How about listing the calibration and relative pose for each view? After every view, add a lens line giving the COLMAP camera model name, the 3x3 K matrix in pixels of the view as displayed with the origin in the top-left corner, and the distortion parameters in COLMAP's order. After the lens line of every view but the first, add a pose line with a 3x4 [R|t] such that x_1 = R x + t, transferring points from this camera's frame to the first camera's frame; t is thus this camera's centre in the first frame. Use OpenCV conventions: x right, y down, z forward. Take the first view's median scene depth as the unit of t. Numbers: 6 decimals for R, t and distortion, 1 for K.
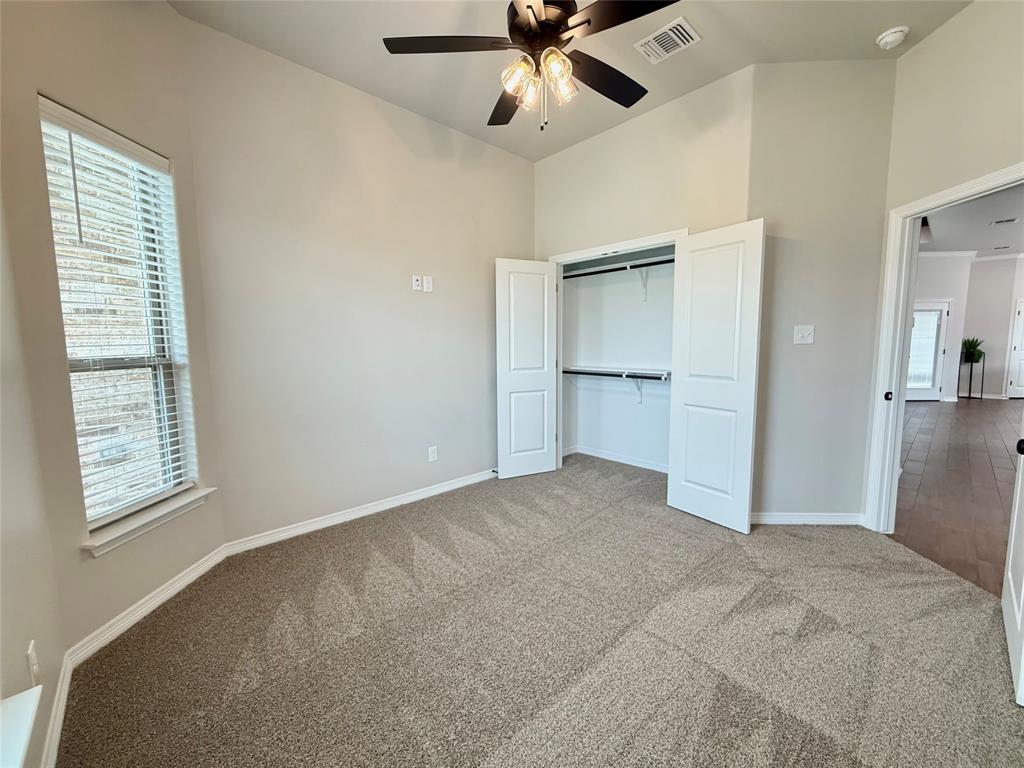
lens RADIAL K [[410.3, 0, 510.8], [0, 410.3, 383.3], [0, 0, 1]] dist [0.000529, -0.000253]
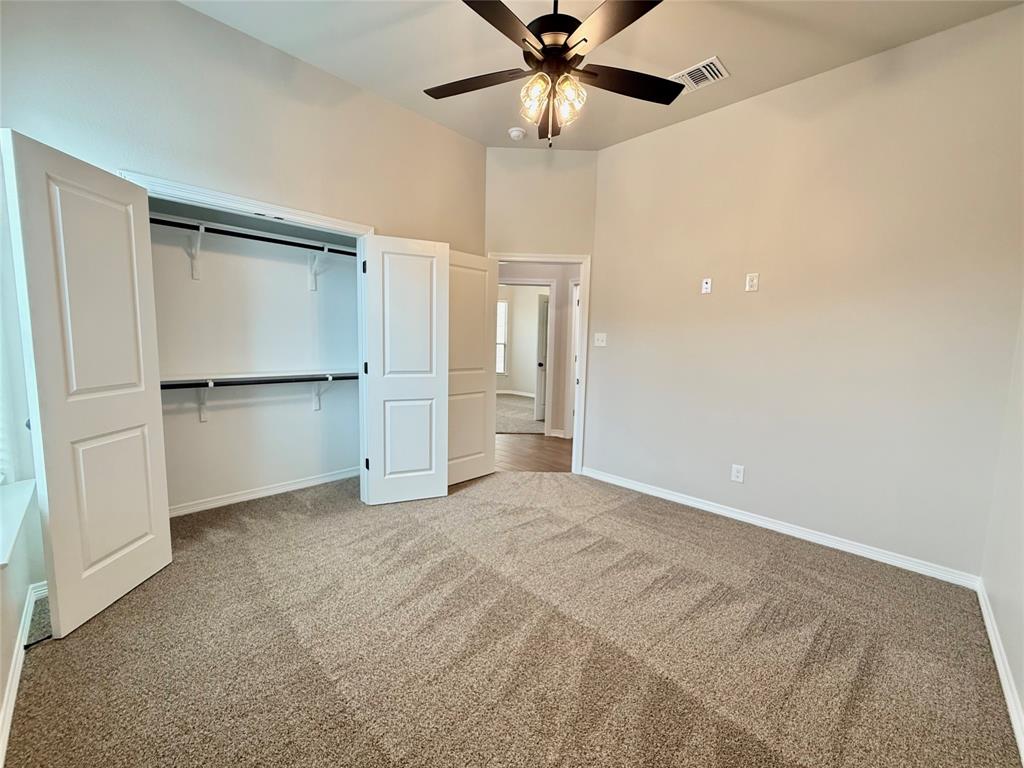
lens RADIAL K [[410.3, 0, 510.8], [0, 410.3, 383.3], [0, 0, 1]] dist [0.000529, -0.000253]
pose [[-0.052555, -0.095914, 0.994001, -0.747086], [0.078841, 0.991871, 0.099877, -0.083613], [-0.995501, 0.083617, -0.044566, 0.868957]]
